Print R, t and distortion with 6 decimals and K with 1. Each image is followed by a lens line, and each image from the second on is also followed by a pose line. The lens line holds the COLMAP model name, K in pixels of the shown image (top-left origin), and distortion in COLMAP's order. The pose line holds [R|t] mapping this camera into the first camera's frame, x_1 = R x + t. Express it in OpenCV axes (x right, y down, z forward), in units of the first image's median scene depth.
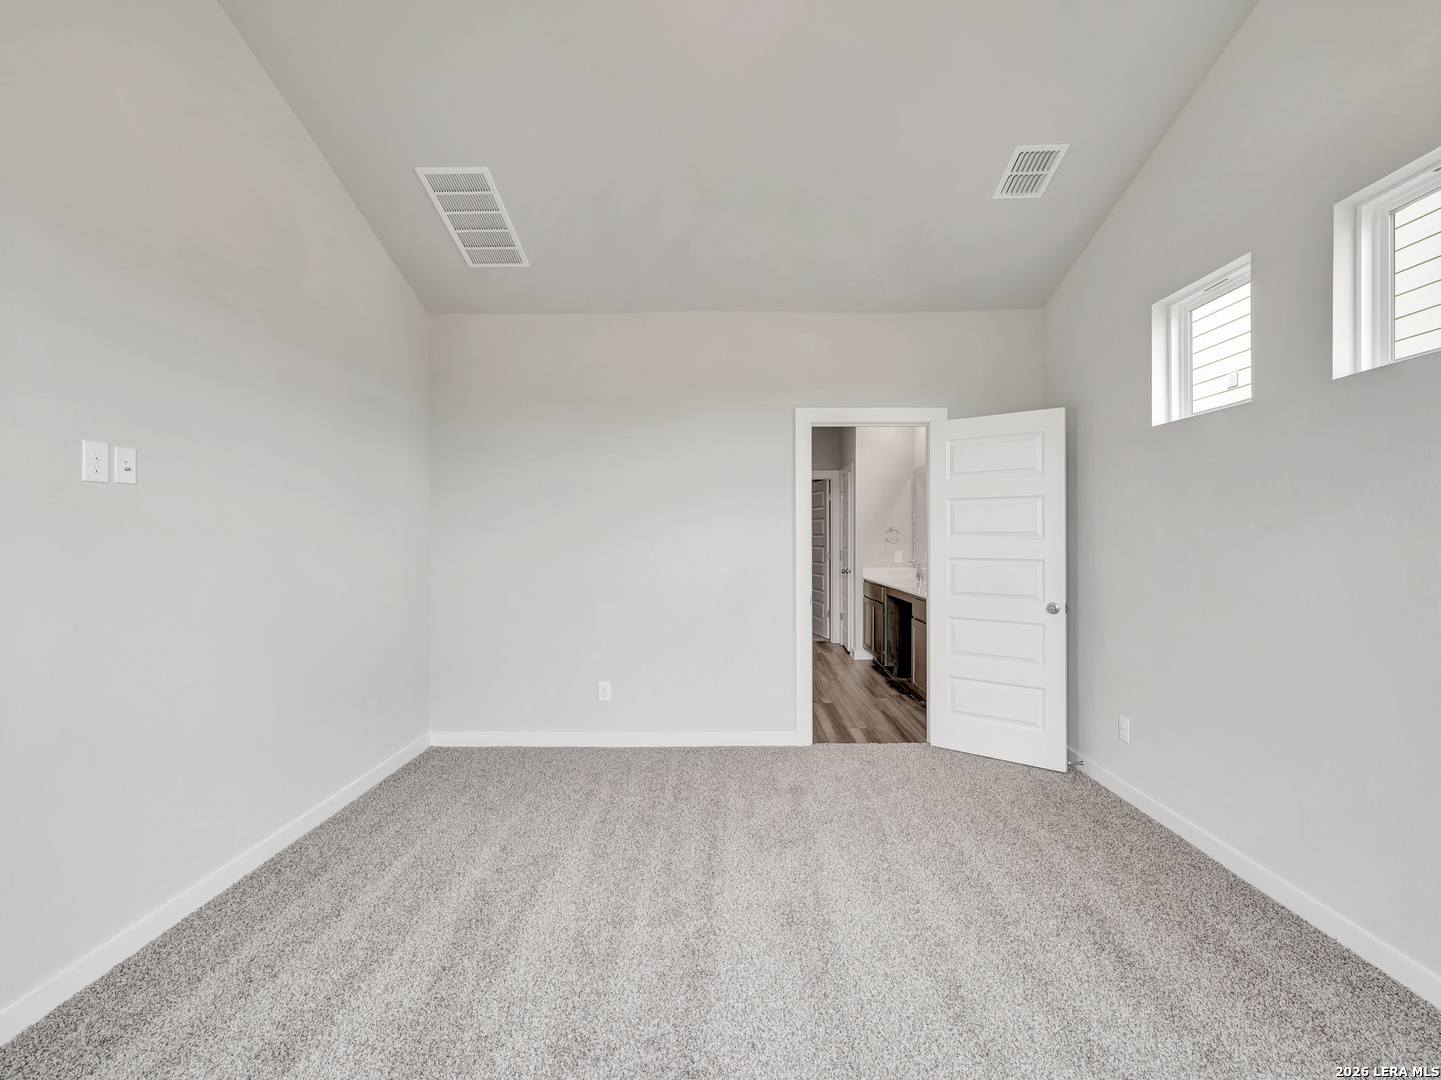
lens RADIAL K [[655.0, 0, 719.4], [0, 655.0, 537.2], [0, 0, 1]] dist [-0.001692, 0.000538]
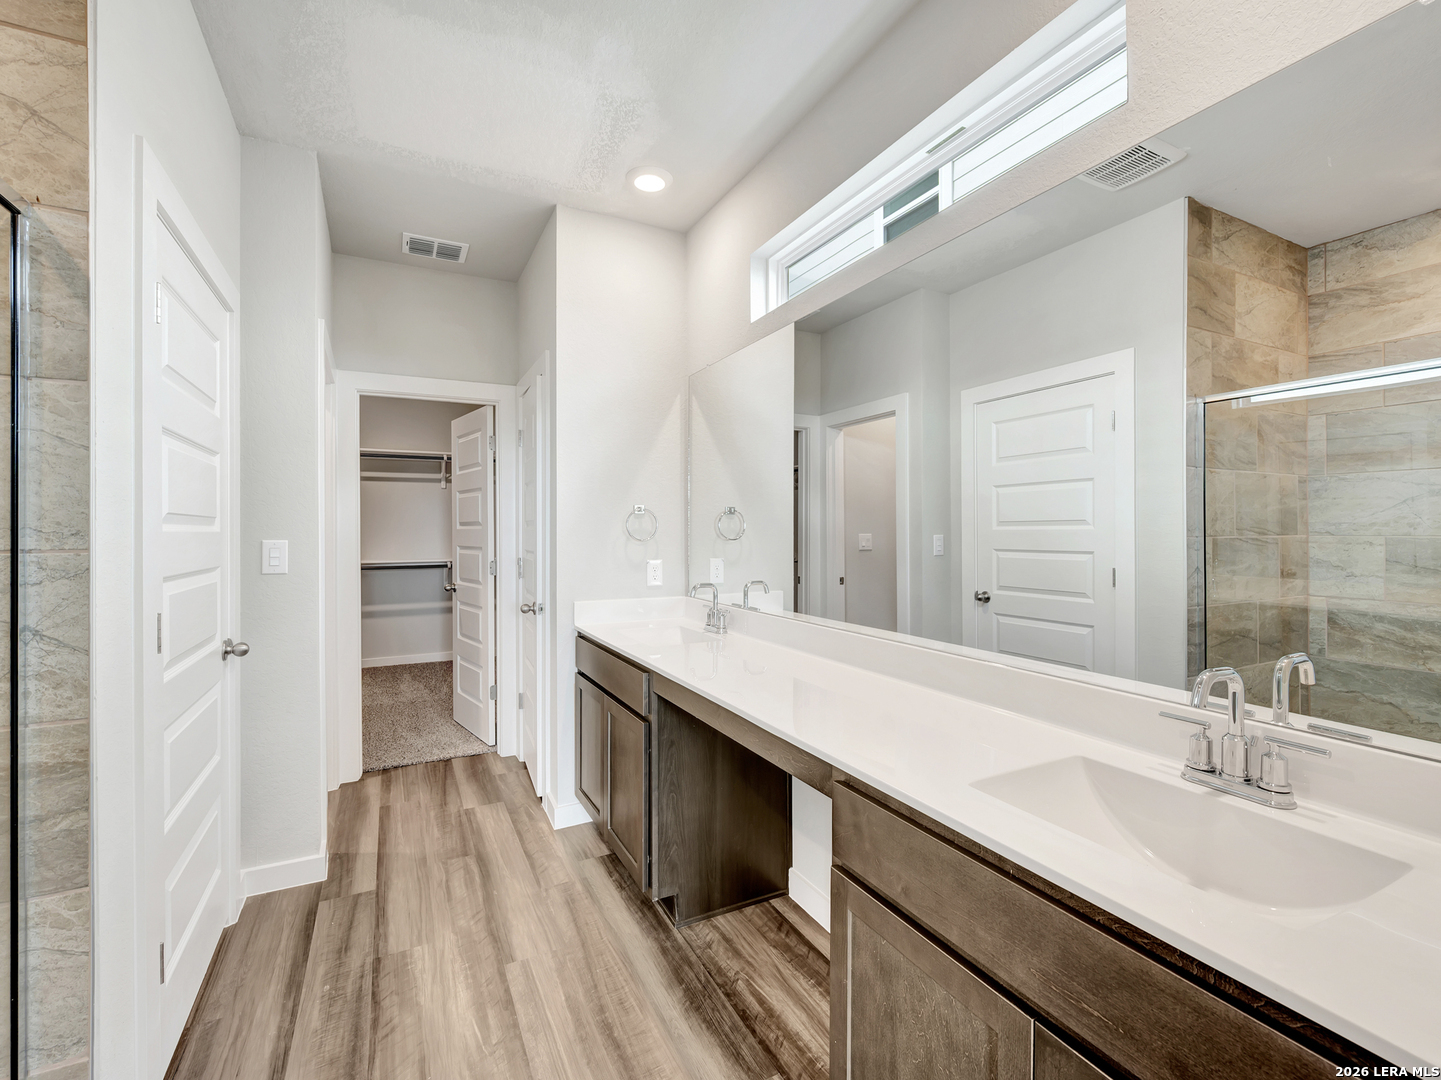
lens RADIAL K [[655.0, 0, 722.8], [0, 655.0, 532.5], [0, 0, 1]] dist [-0.001692, 0.000538]
pose [[0.884185, -0.004495, 0.467116, 0.106811], [0.002887, 0.999987, 0.004157, 0.001320], [-0.467129, -0.002327, 0.884186, 0.578747]]
